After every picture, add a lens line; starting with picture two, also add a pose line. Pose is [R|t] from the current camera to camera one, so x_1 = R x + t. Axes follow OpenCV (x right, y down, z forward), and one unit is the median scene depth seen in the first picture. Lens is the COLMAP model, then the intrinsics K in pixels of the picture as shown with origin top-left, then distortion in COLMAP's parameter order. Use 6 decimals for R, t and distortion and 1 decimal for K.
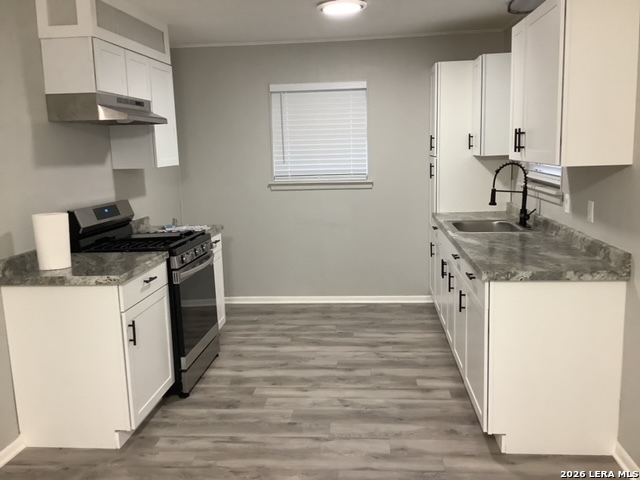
lens RADIAL K [[573.0, 0, 318.0], [0, 573.0, 242.6], [0, 0, 1]] dist [0.105144, -0.199860]
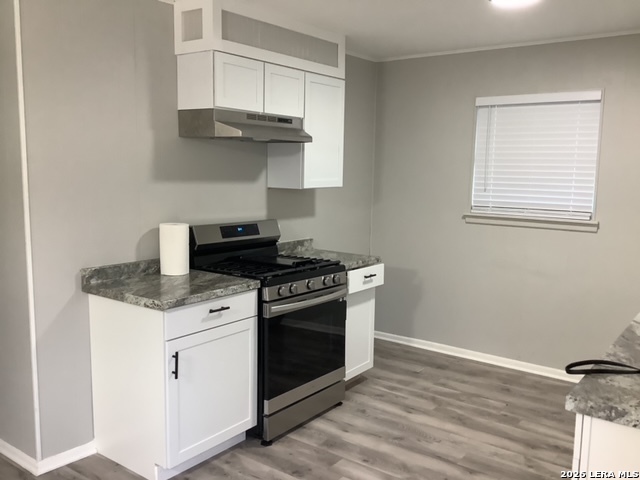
lens RADIAL K [[573.0, 0, 318.0], [0, 573.0, 242.6], [0, 0, 1]] dist [0.105144, -0.199860]
pose [[0.849413, 0.110070, -0.516122, 0.227021], [-0.127014, 0.991898, 0.002501, -0.047426], [0.512215, 0.063431, 0.856511, 0.218375]]
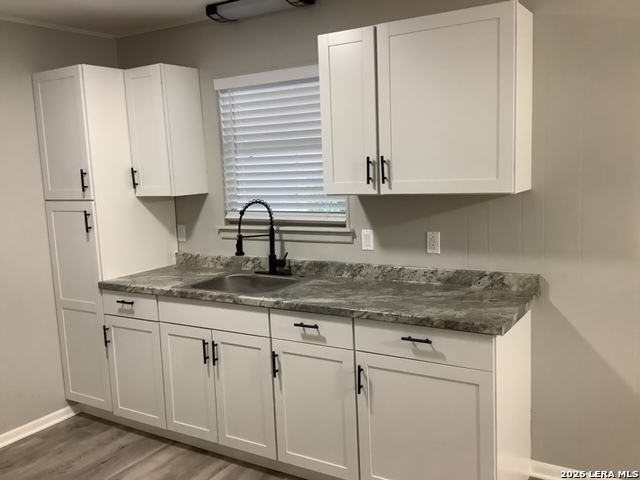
lens RADIAL K [[573.0, 0, 318.0], [0, 573.0, 242.6], [0, 0, 1]] dist [0.105144, -0.199860]
pose [[0.444560, -0.106723, 0.889369, -0.601377], [0.177212, 0.983732, 0.029465, -0.150237], [-0.878045, 0.144508, 0.456240, 0.948692]]
